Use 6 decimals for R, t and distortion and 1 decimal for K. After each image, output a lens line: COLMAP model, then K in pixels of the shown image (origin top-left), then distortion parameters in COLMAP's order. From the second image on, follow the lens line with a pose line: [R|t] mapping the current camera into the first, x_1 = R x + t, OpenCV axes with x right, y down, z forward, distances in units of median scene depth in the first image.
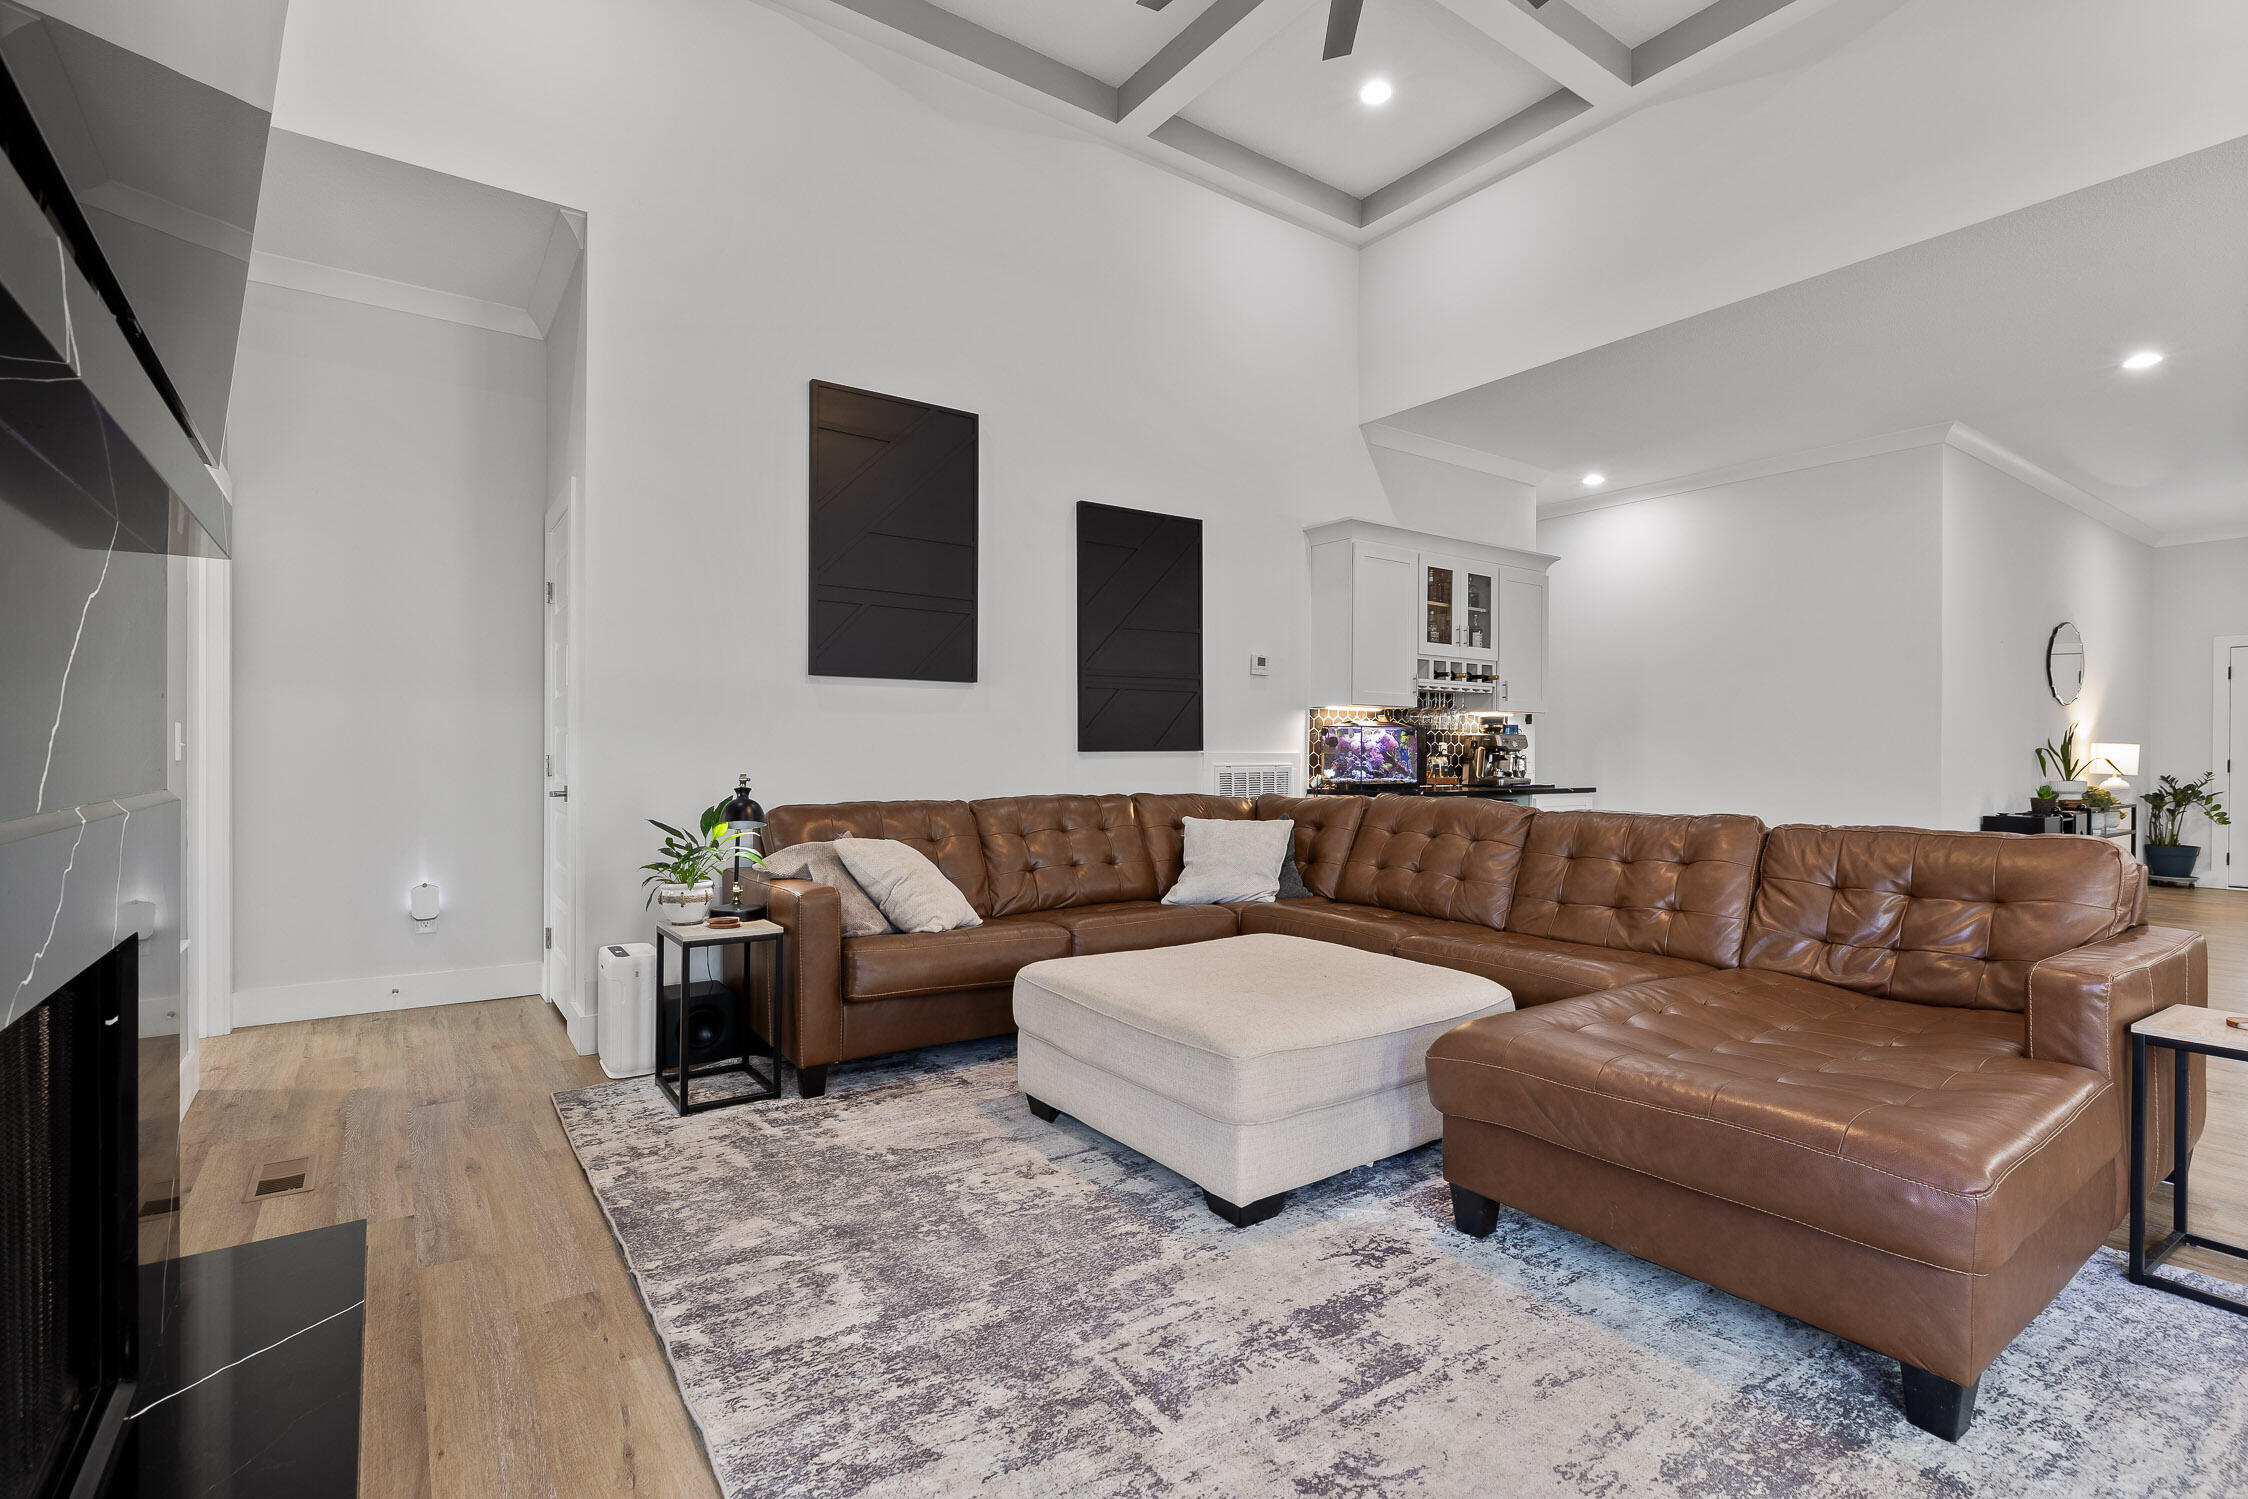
lens RADIAL K [[1045.1, 0, 1140.5], [0, 1045.1, 759.3], [0, 0, 1]] dist [-0.008128, 0.001031]
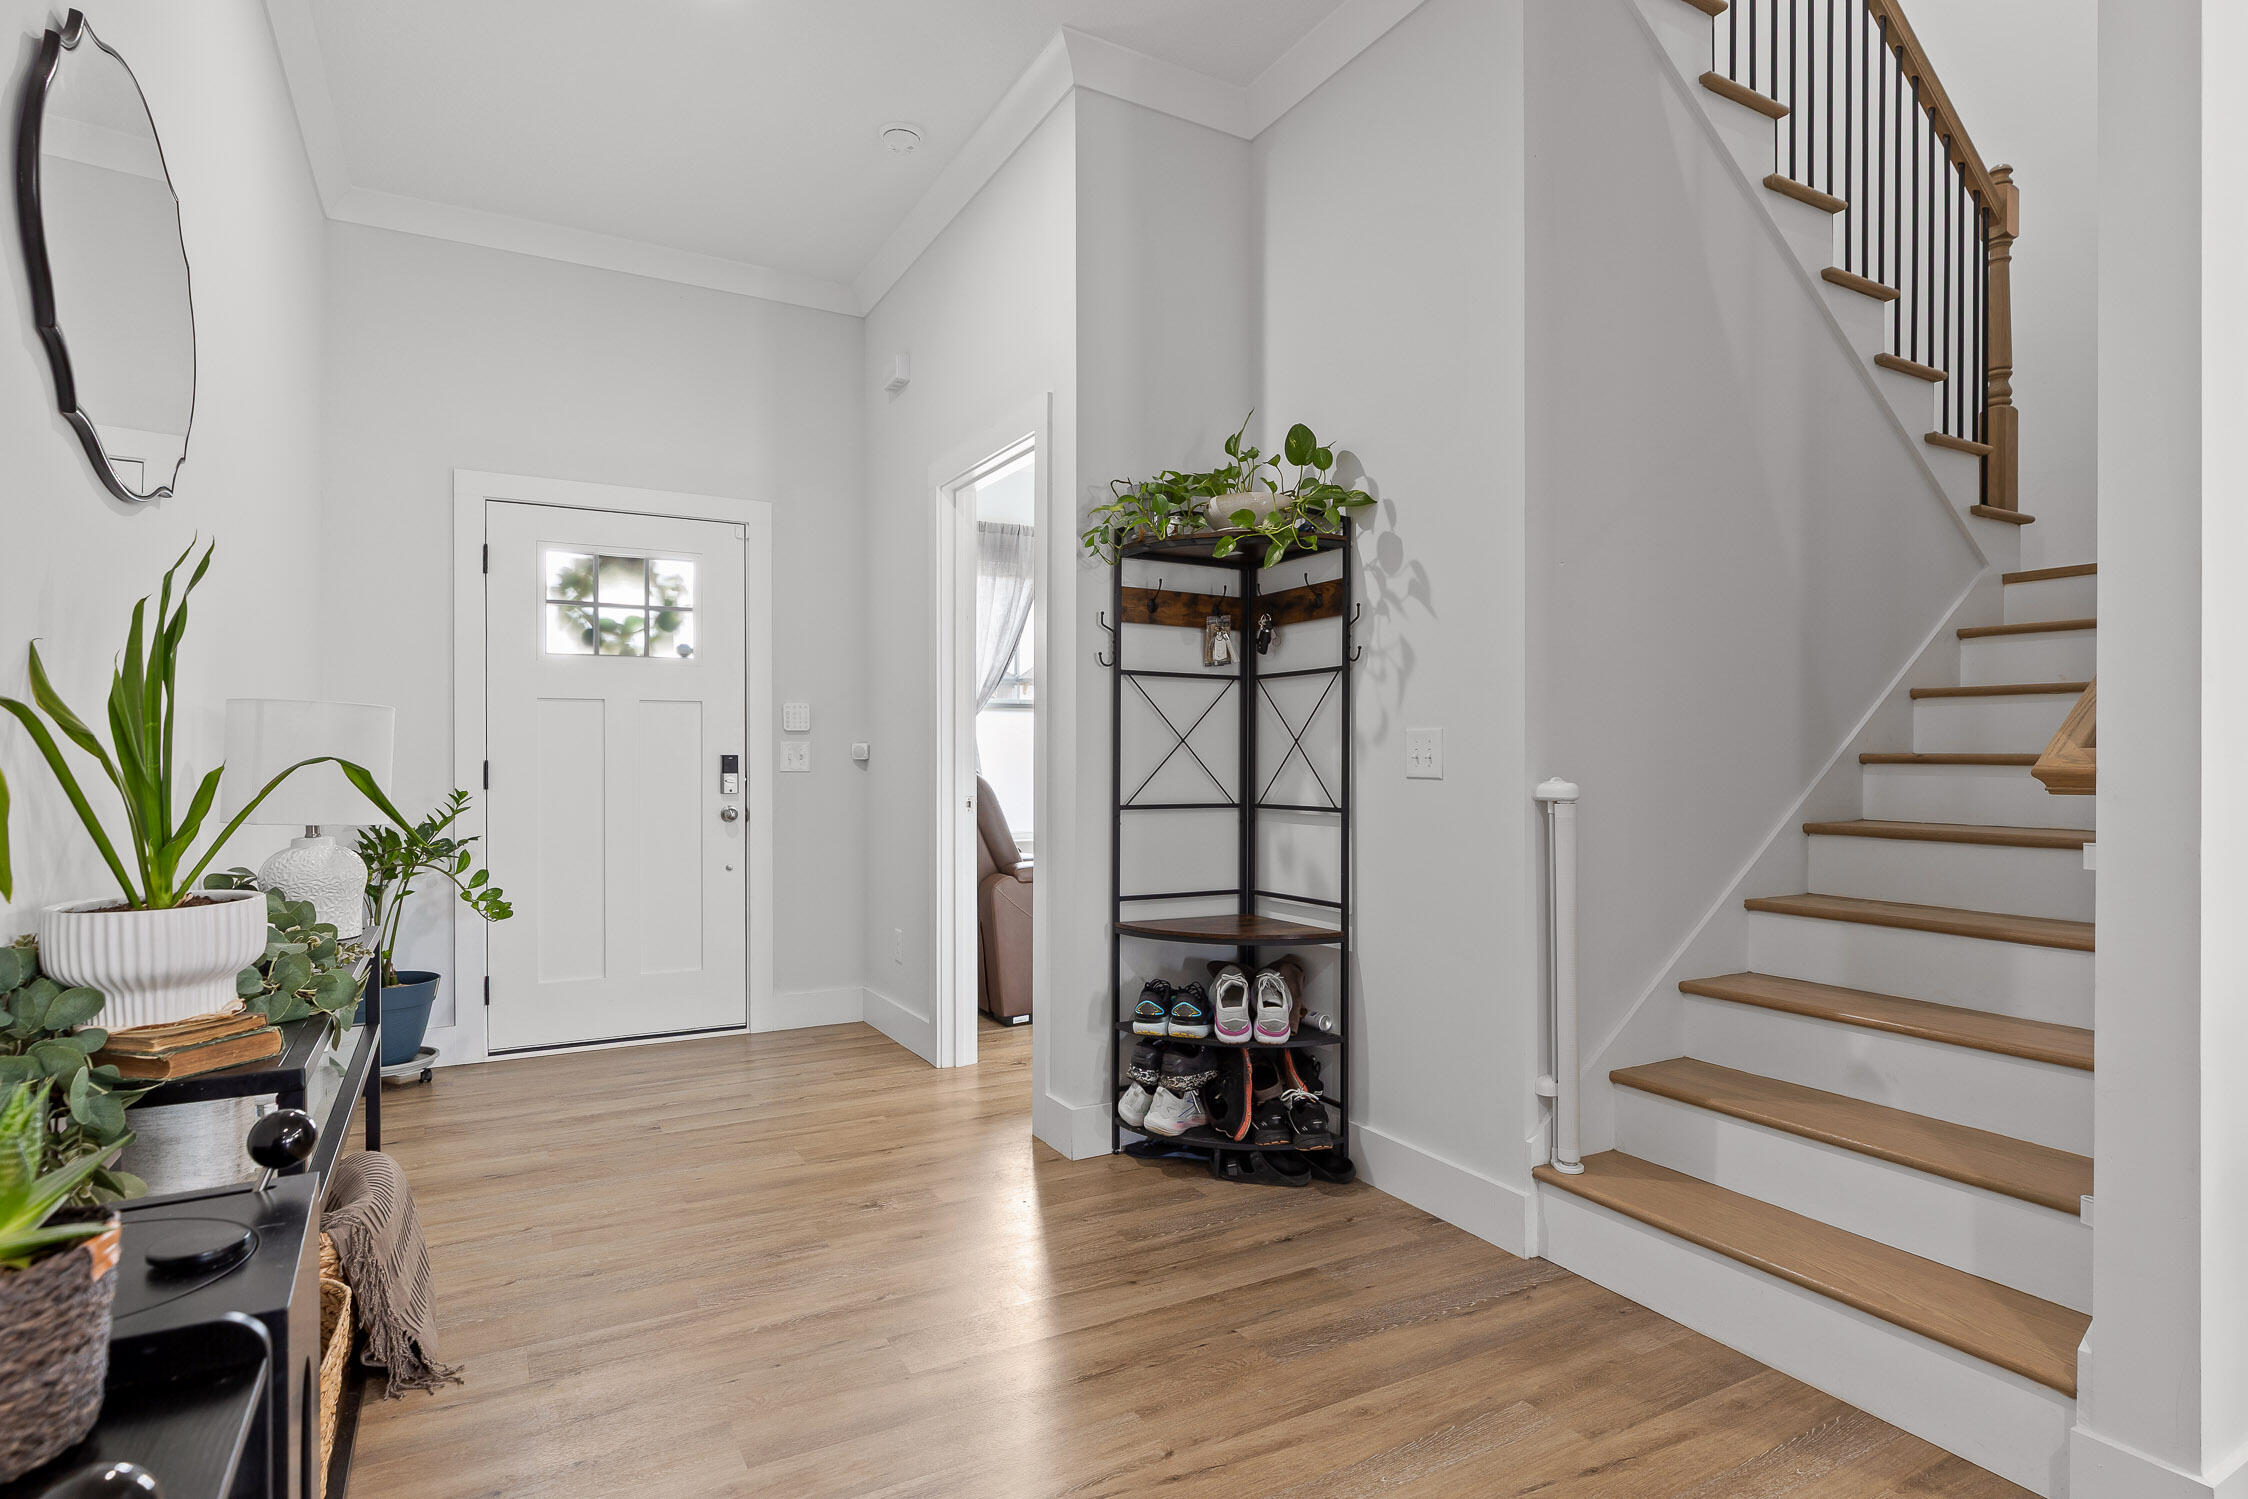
lens RADIAL K [[1176.0, 0, 1123.7], [0, 1176.0, 755.5], [0, 0, 1]] dist [0.007538, 0.000067]
pose [[0.125303, -0.002549, 0.992115, 2.180003], [0.005804, 0.999981, 0.001837, -0.002410], [-0.992102, 0.005528, 0.125315, 2.472643]]
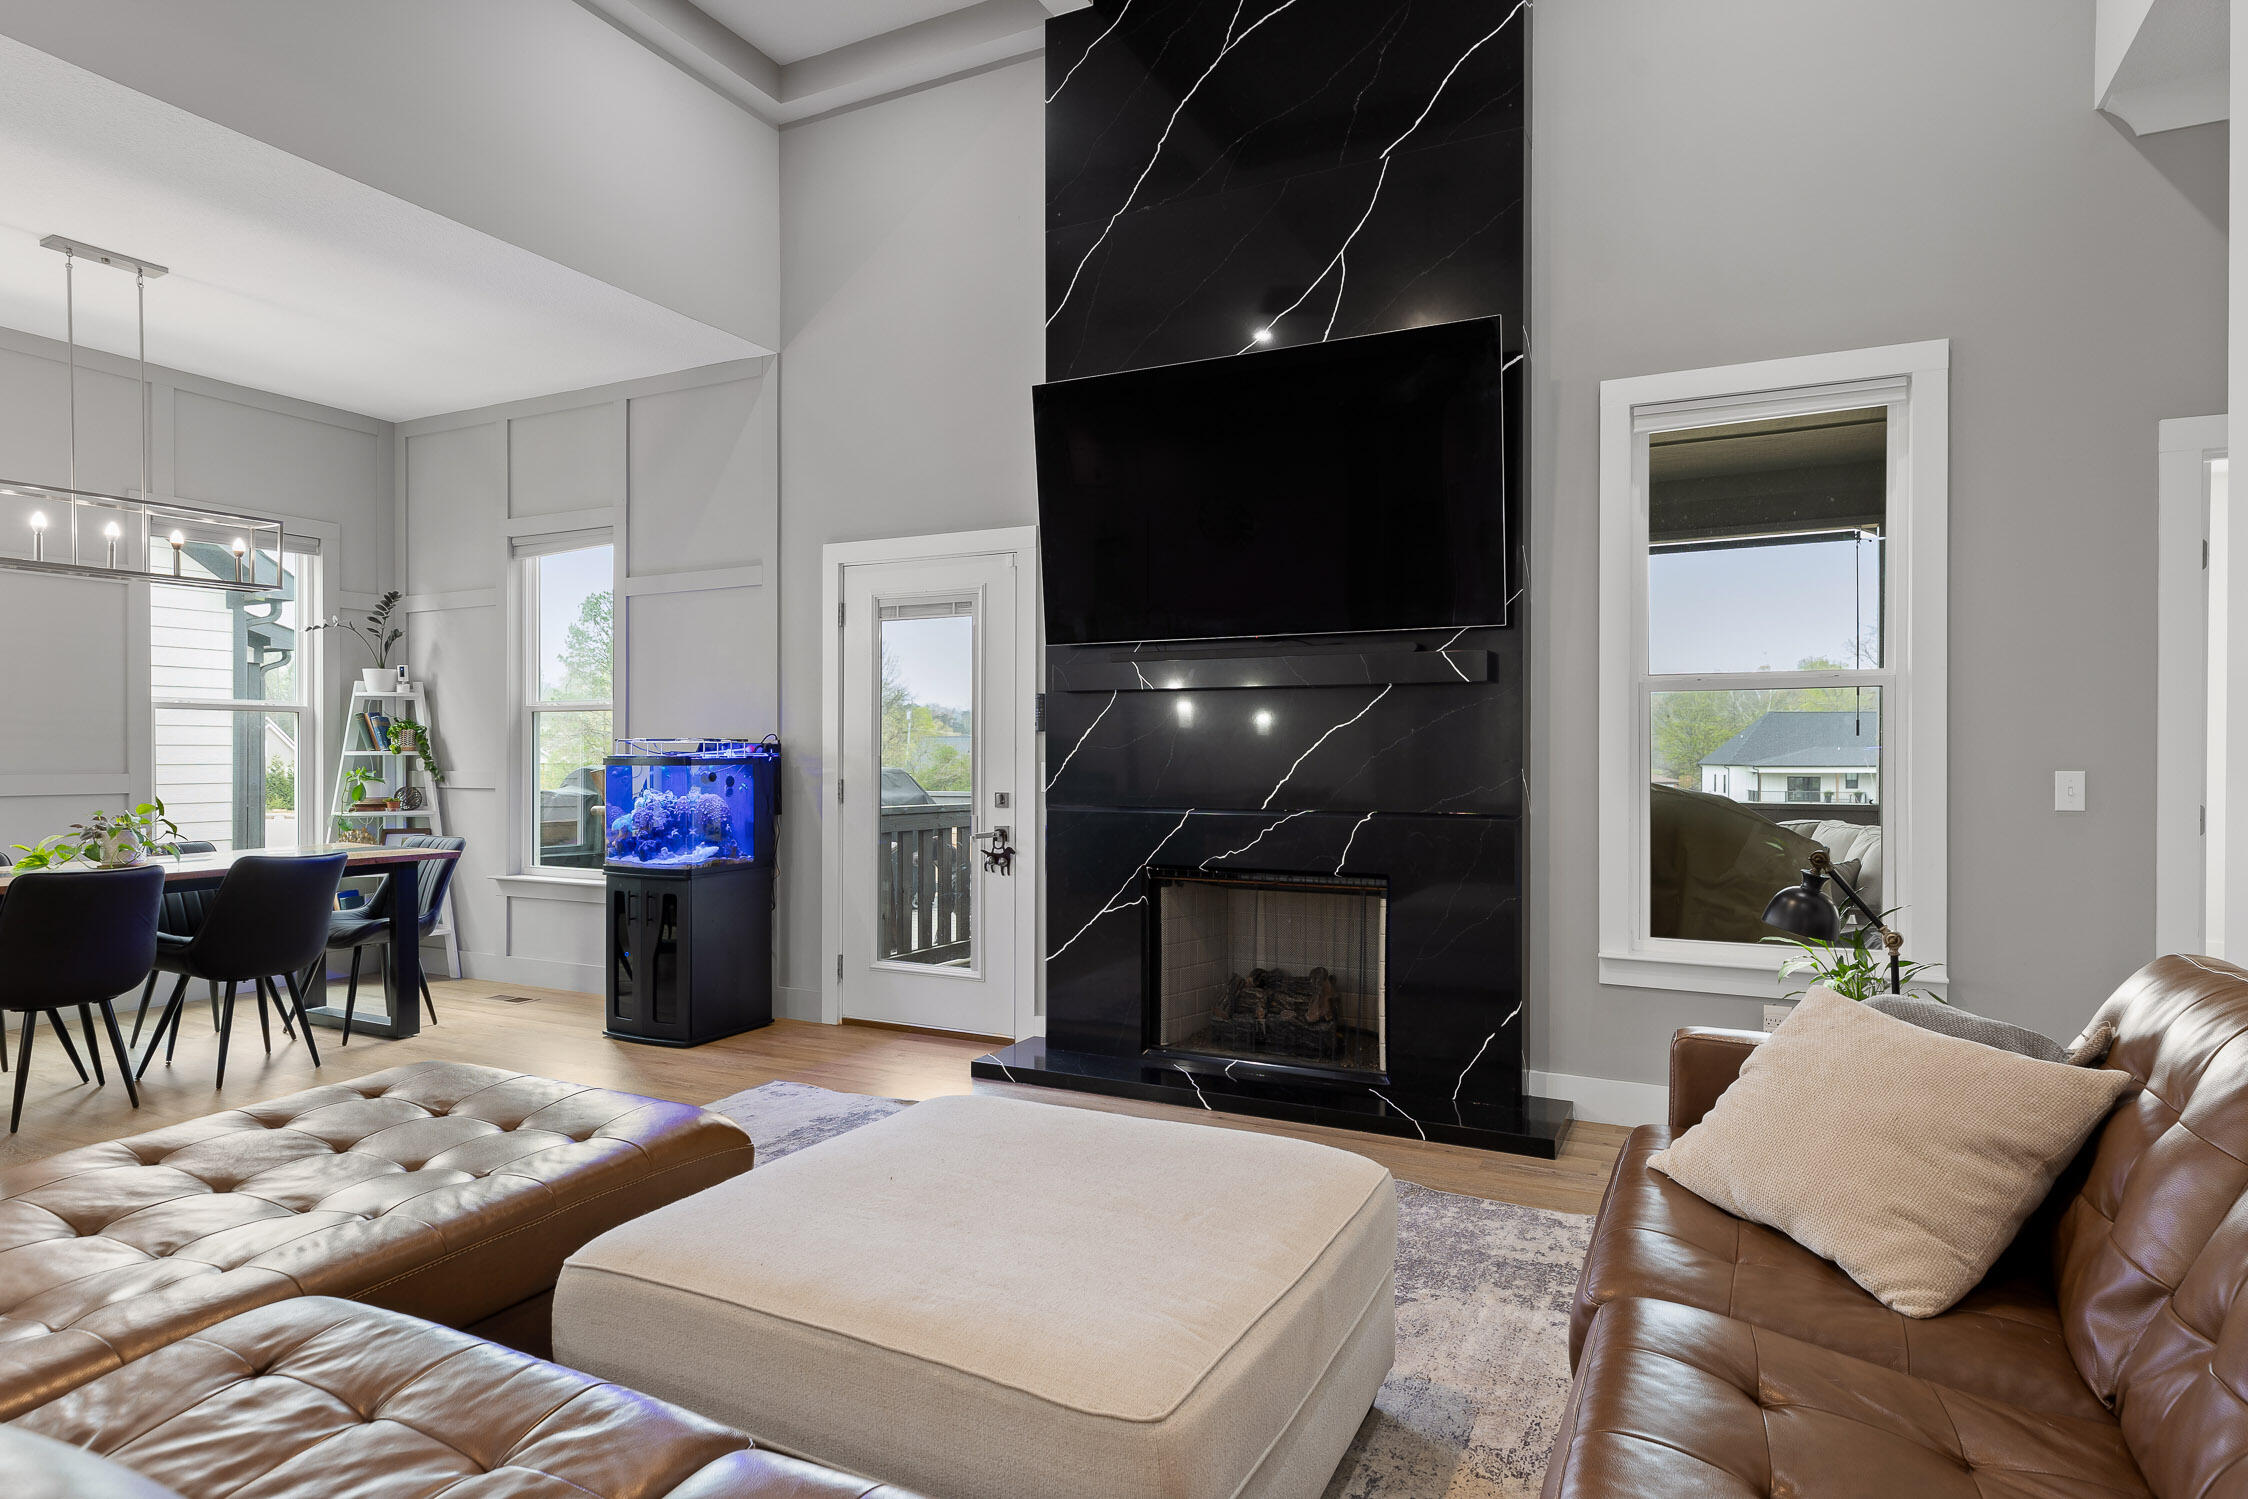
lens RADIAL K [[1237.6, 0, 1127.2], [0, 1237.6, 759.4], [0, 0, 1]] dist [-0.003877, 0.002132]
pose [[-0.889106, -0.007482, -0.457641, 0.464166], [-0.012555, 0.999889, 0.008047, -0.058478], [0.457530, 0.012900, -0.889101, 2.032069]]
